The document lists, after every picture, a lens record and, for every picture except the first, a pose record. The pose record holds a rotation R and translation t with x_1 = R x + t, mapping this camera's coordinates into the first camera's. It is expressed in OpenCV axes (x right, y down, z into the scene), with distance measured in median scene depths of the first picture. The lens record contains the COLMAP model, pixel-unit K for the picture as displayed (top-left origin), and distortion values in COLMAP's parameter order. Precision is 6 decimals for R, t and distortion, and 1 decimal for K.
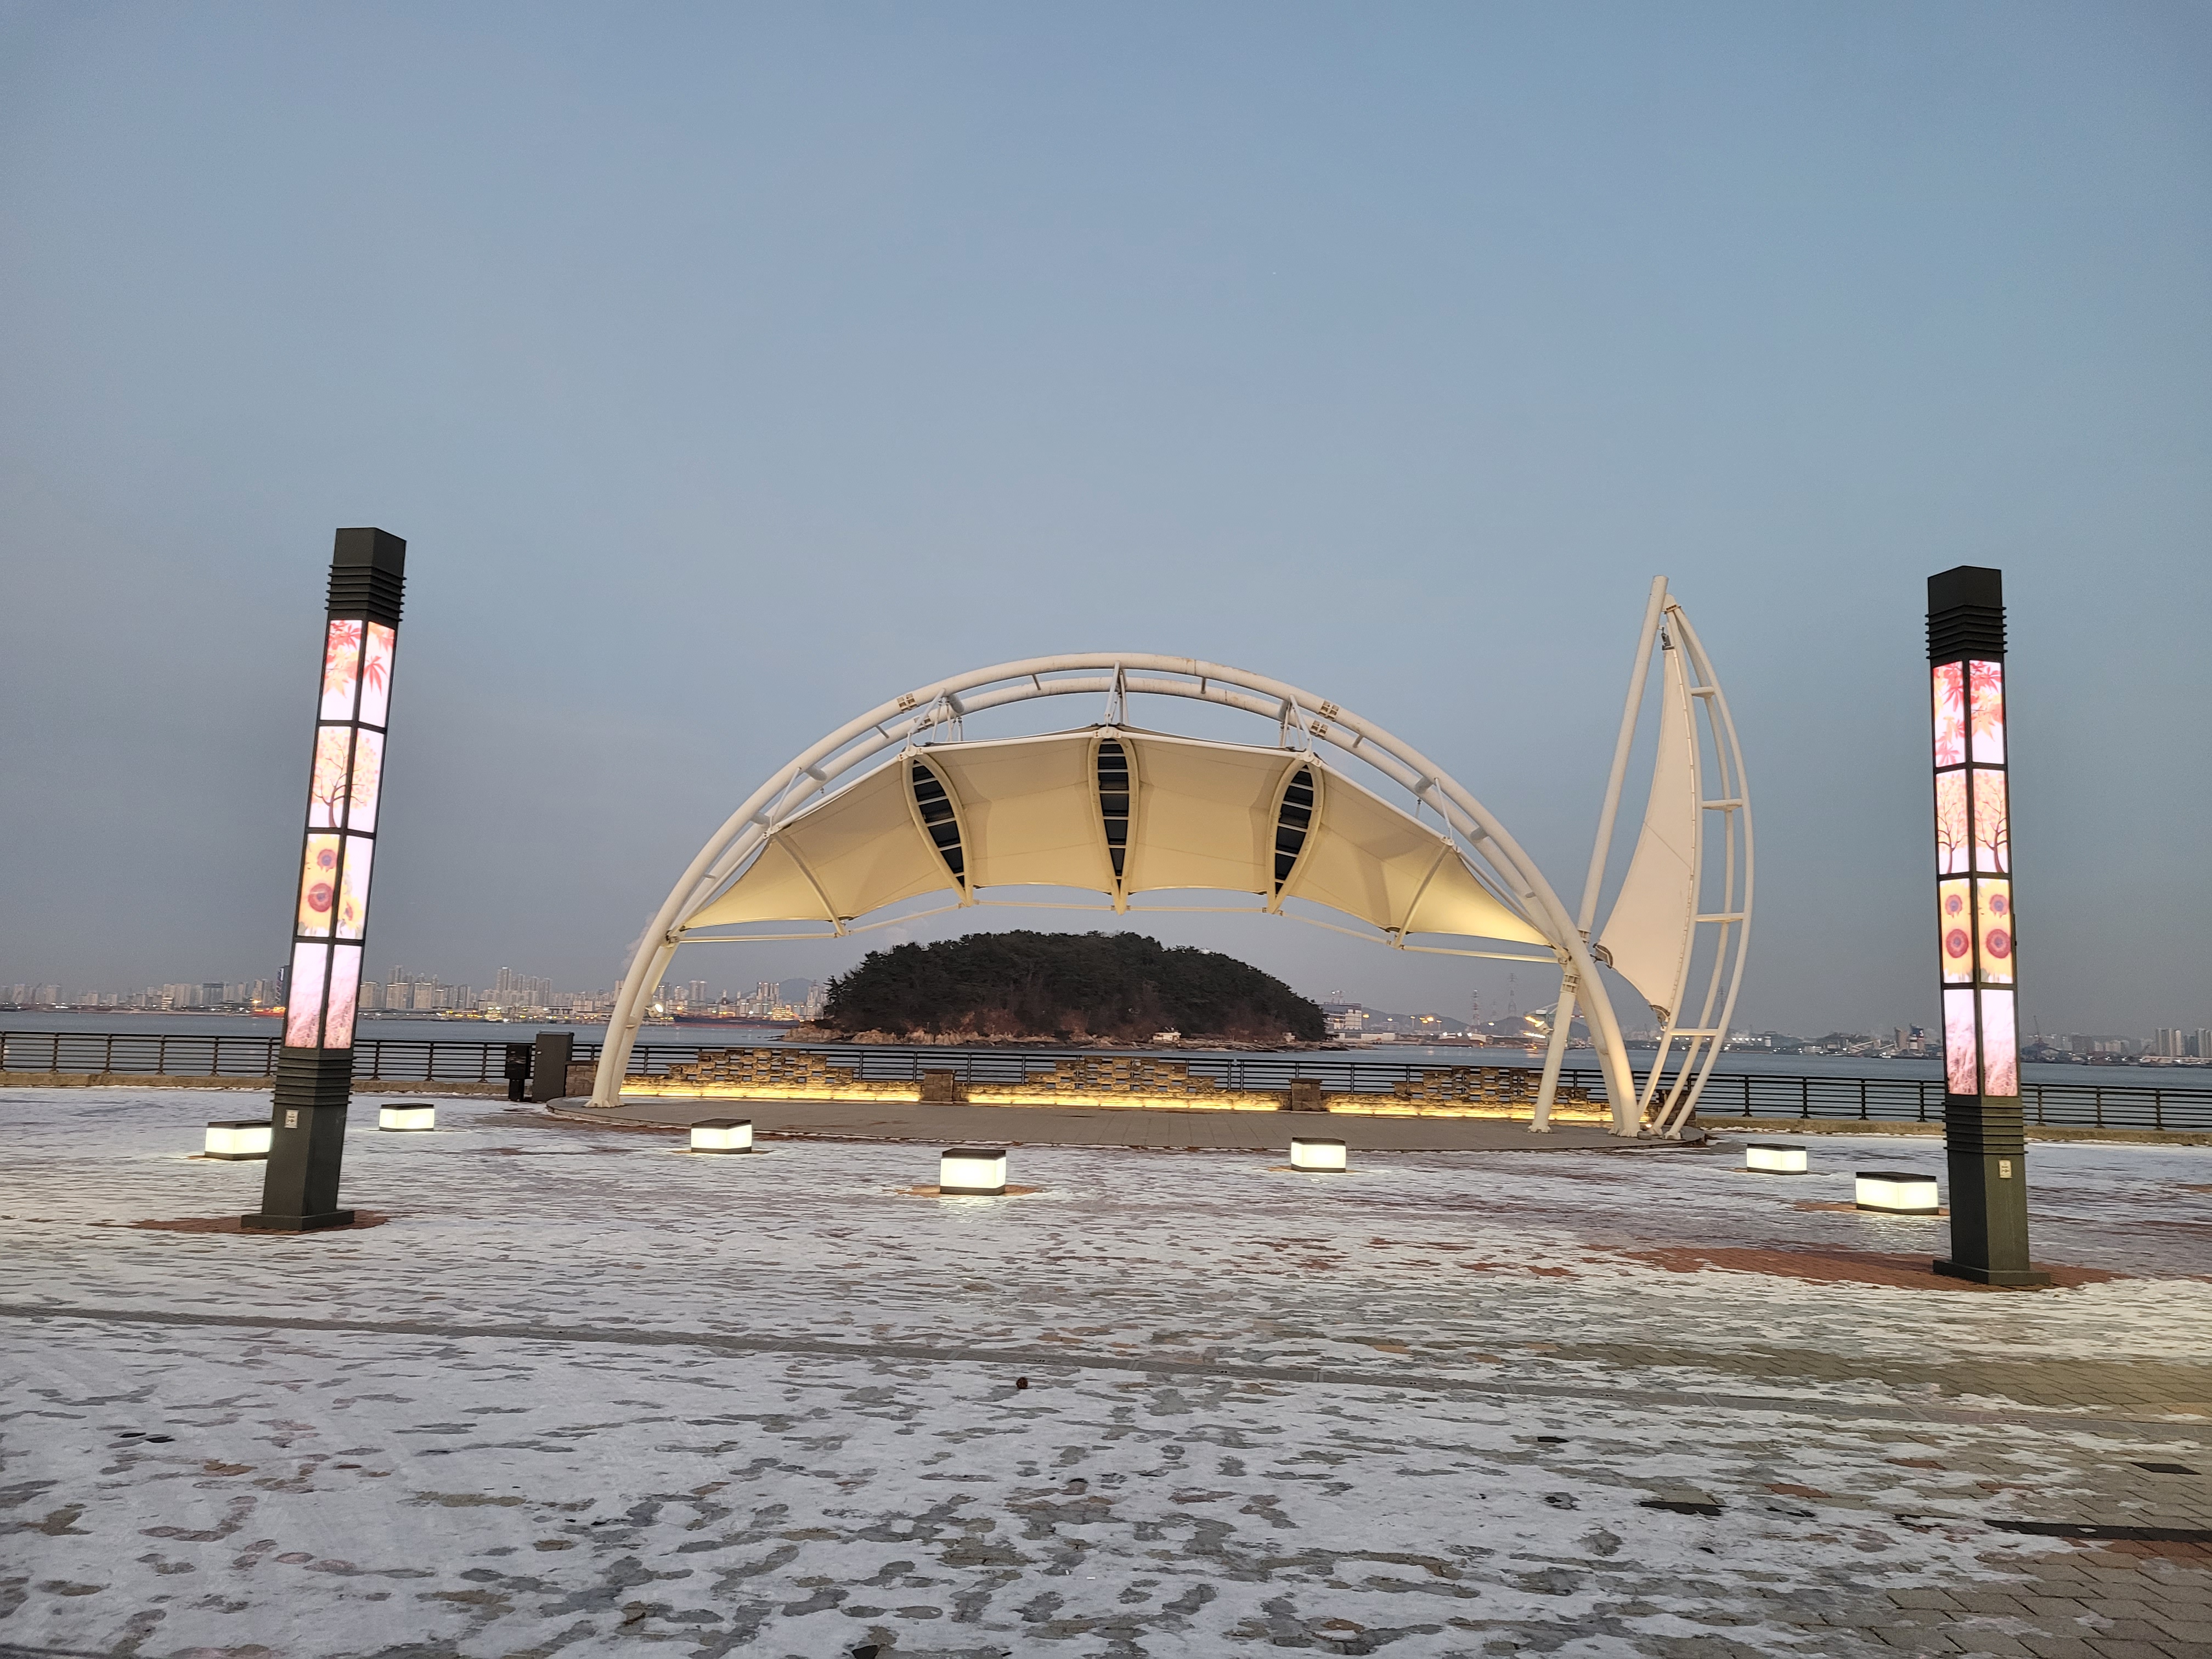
lens RADIAL K [[1676.5, 0, 1115.6], [0, 1676.5, 830.0], [0, 0, 1]] dist [0.057116, 0.001743]
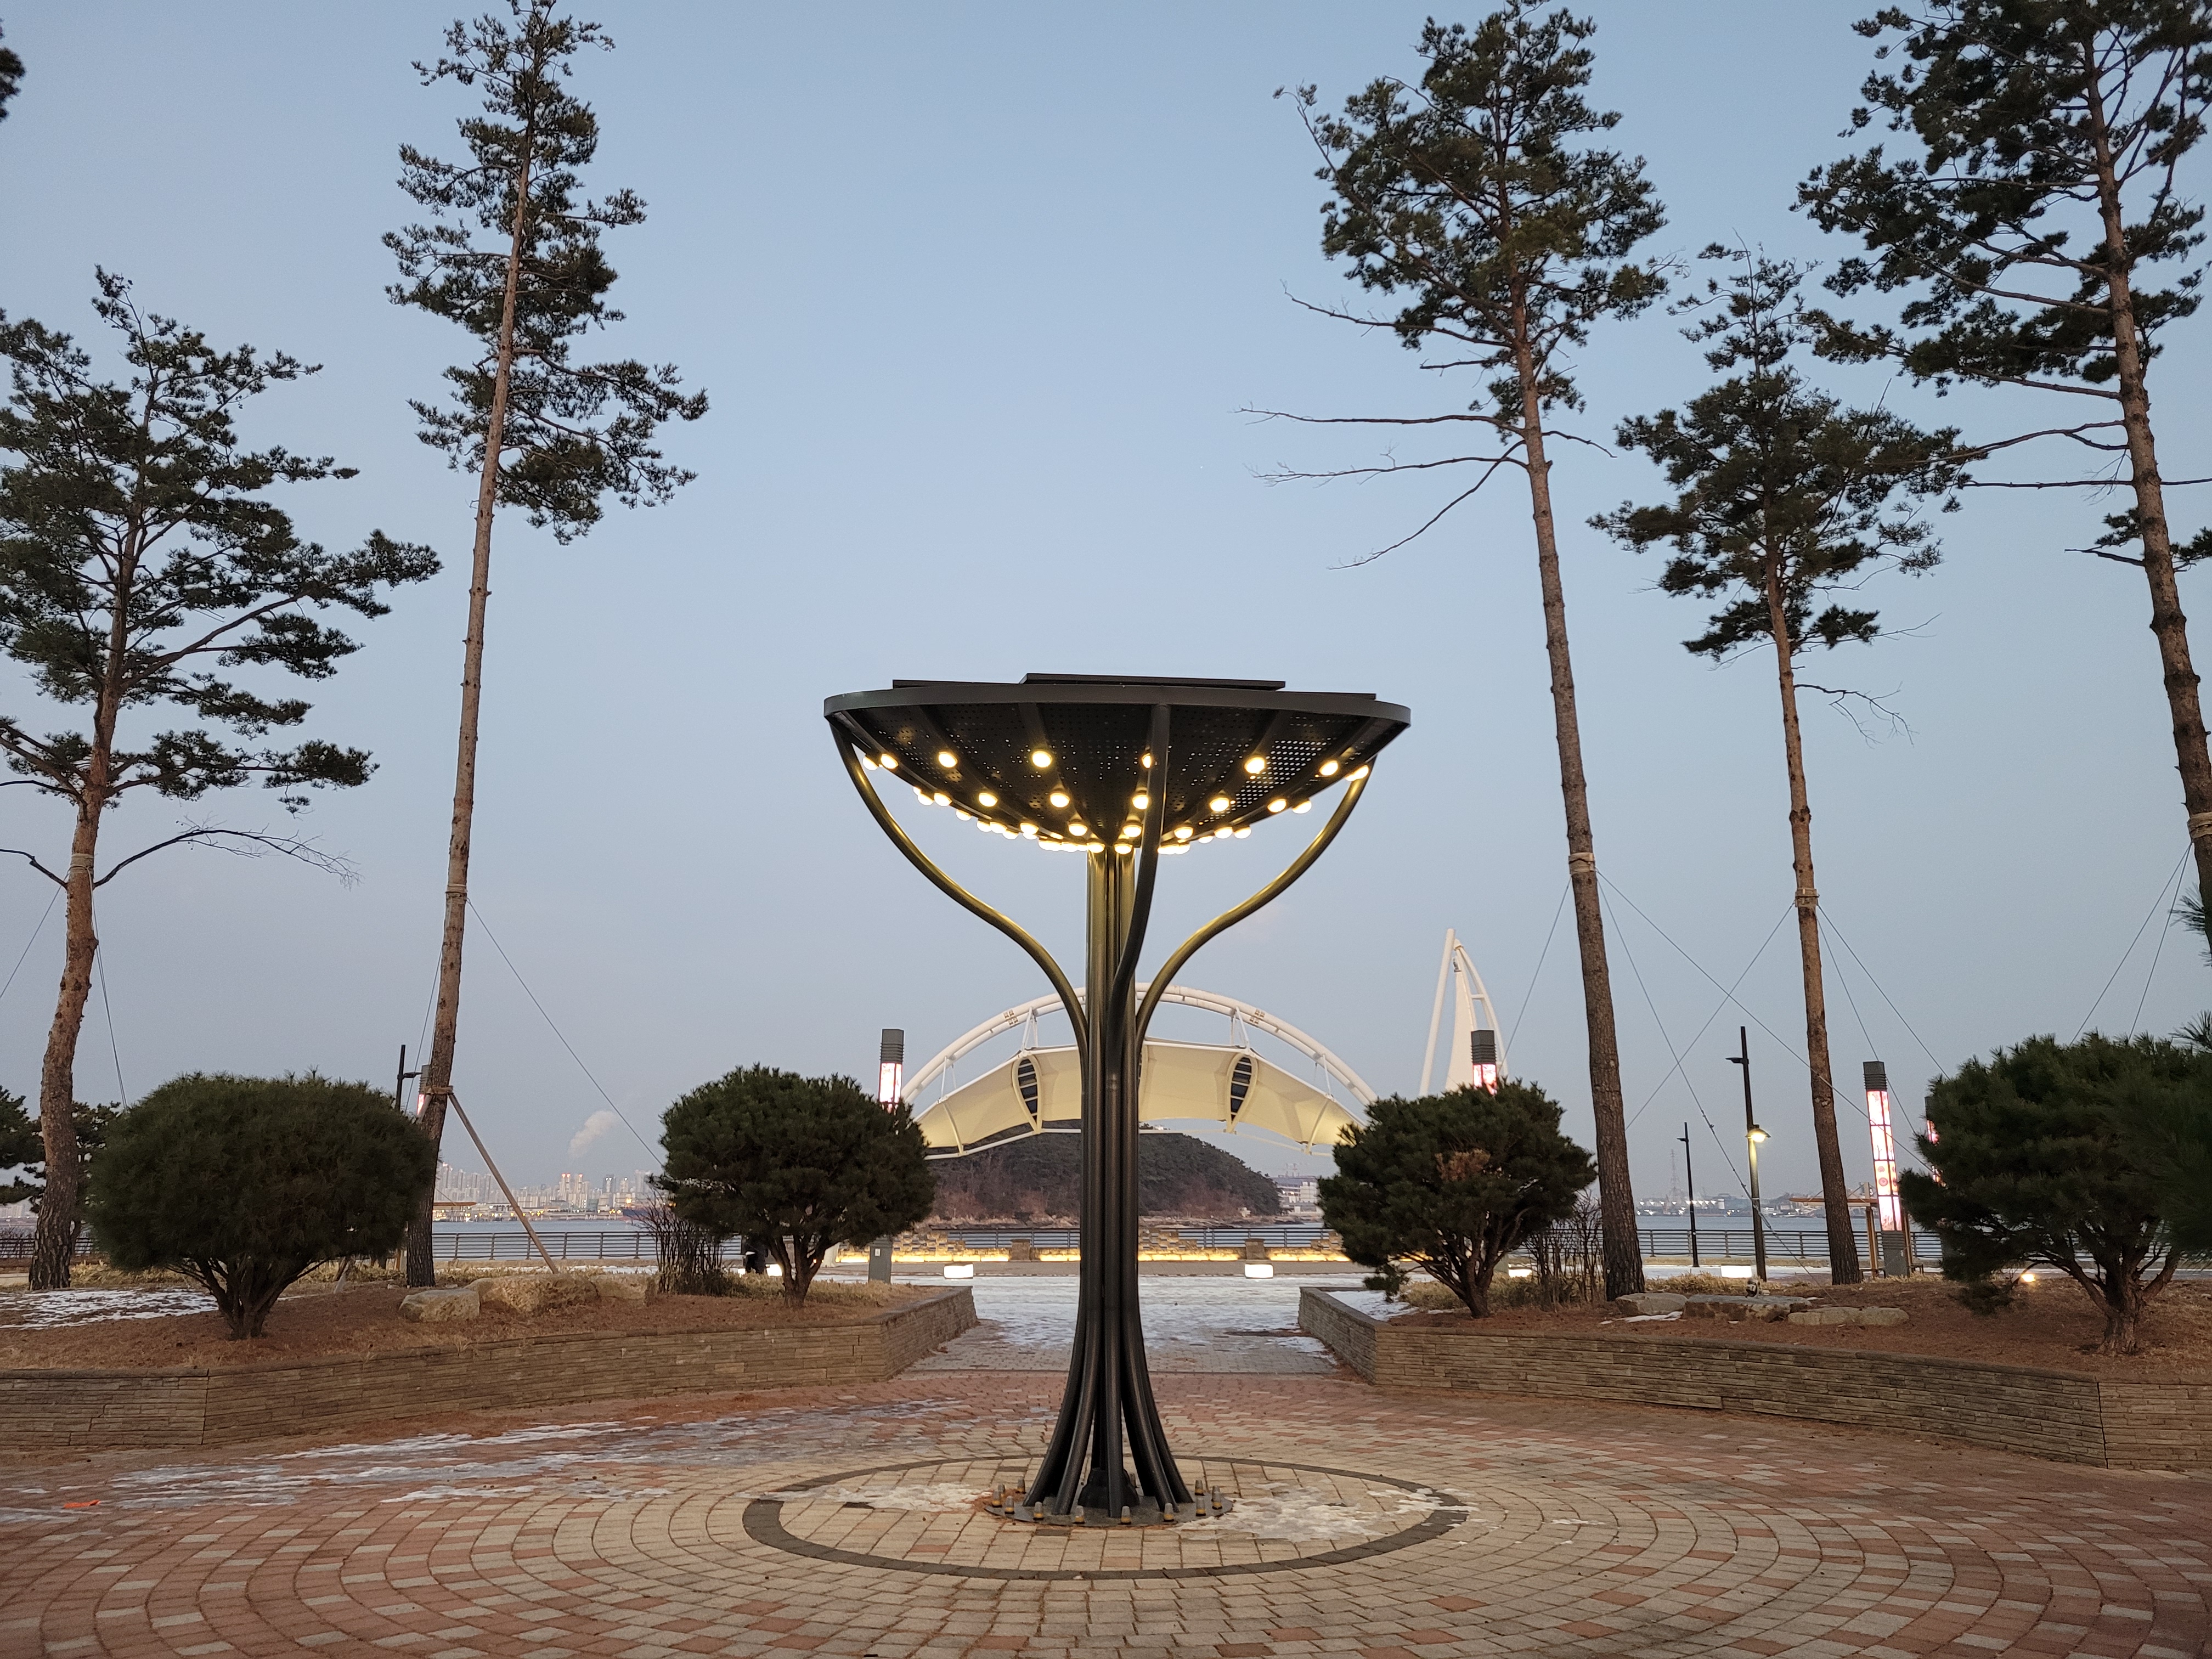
lens RADIAL K [[1676.5, 0, 1093.8], [0, 1676.5, 832.9], [0, 0, 1]] dist [0.057116, 0.001743]
pose [[0.999488, -0.024432, 0.020674, -0.062434], [0.026404, 0.994512, -0.101238, -0.076681], [-0.018087, 0.101732, 0.994647, -0.622838]]
